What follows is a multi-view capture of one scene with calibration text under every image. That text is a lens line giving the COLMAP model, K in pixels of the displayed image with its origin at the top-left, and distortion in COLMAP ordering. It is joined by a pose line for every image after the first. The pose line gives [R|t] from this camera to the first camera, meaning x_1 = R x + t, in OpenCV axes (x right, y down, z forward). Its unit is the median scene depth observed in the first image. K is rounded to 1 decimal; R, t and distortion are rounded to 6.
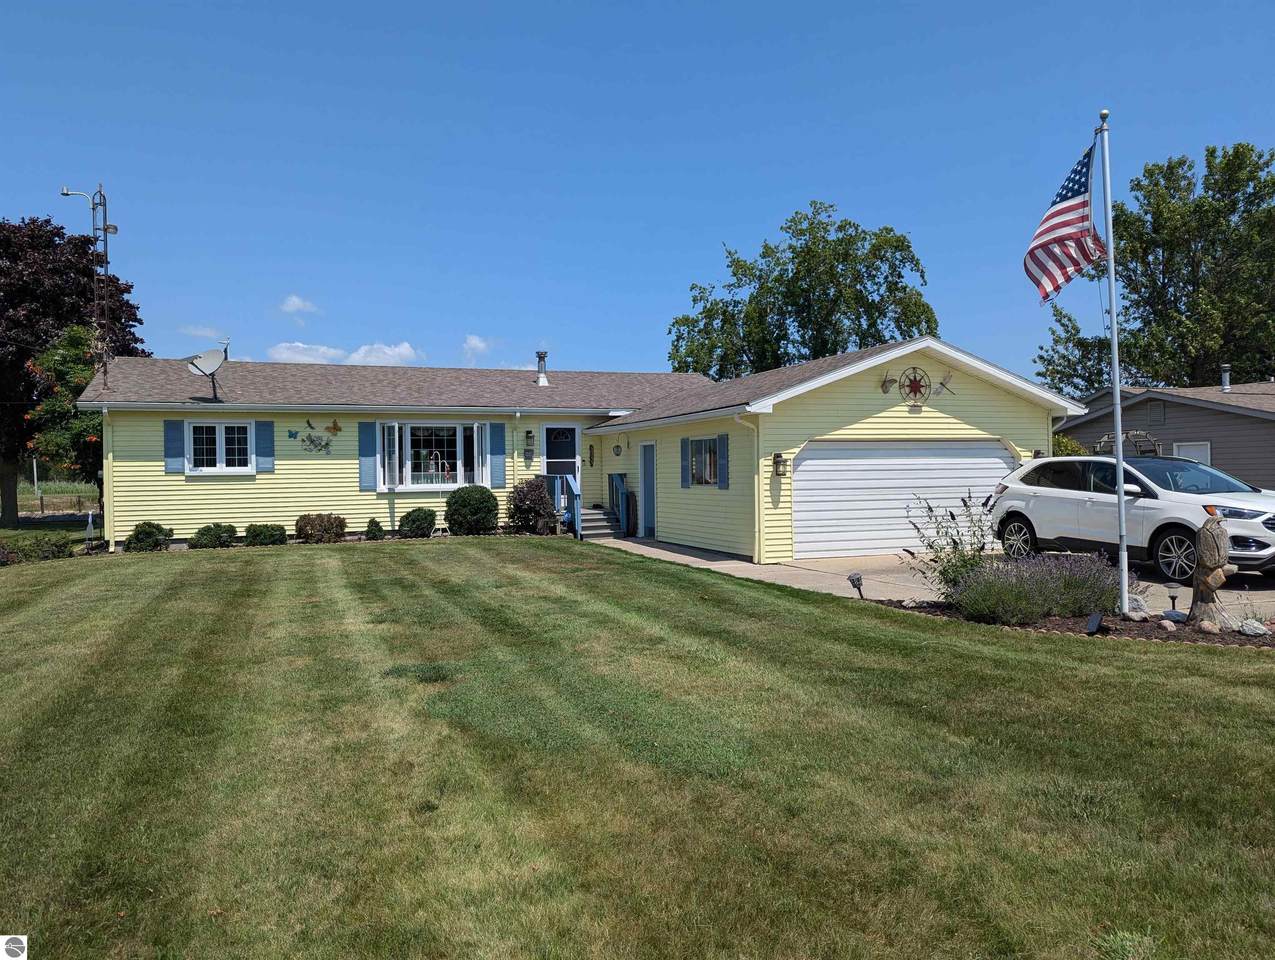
lens RADIAL K [[889.8, 0, 635.2], [0, 889.8, 468.4], [0, 0, 1]] dist [0.028332, -0.010714]
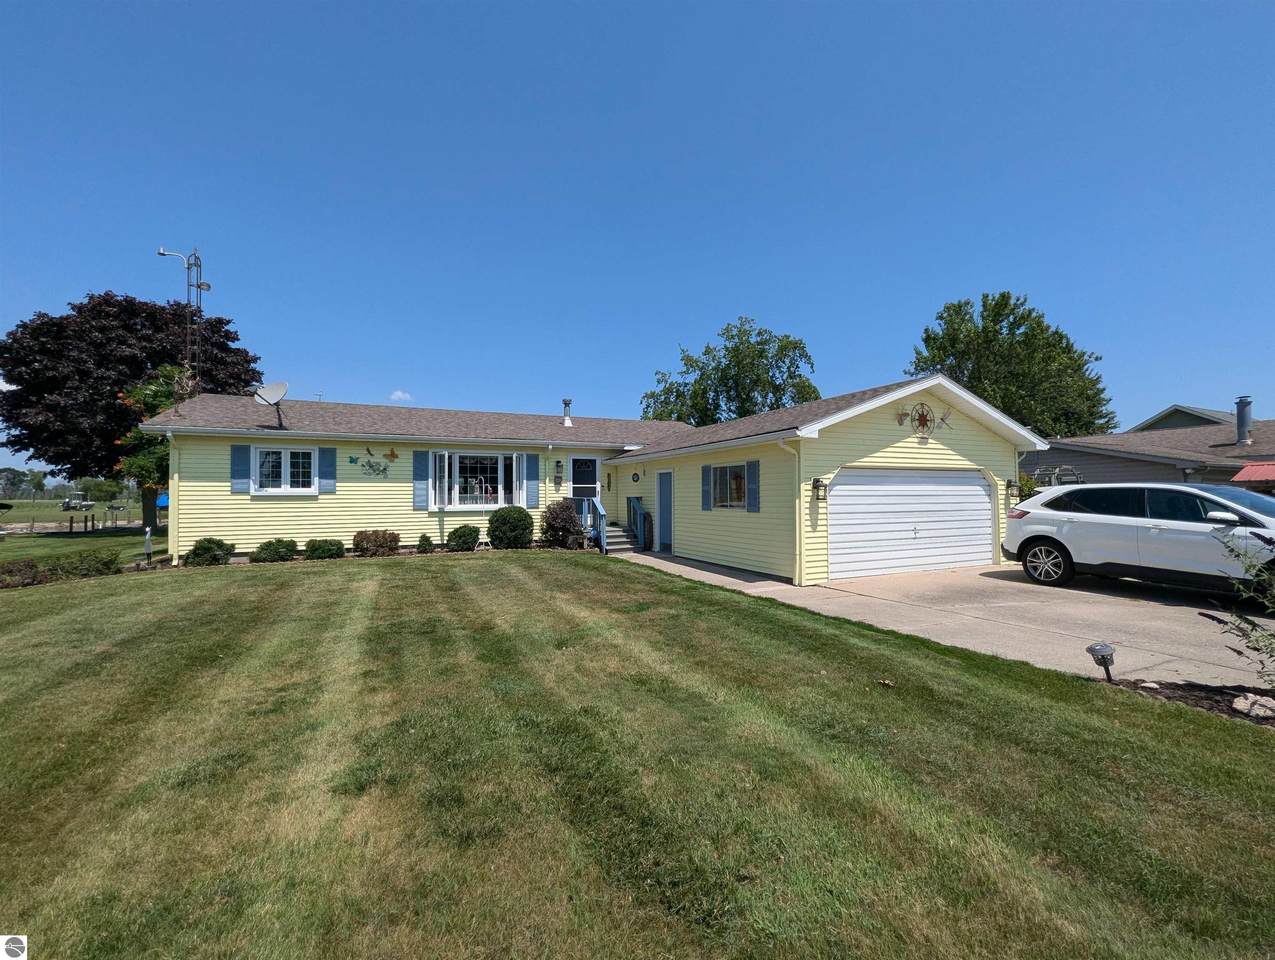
lens RADIAL K [[532.1, 0, 642.4], [0, 532.1, 481.8], [0, 0, 1]] dist [0.000967, -0.000778]
pose [[0.997145, 0.010573, 0.074764, -0.065346], [-0.008785, 0.999668, -0.024204, 0.002842], [-0.074995, 0.023478, 0.996907, 0.295241]]
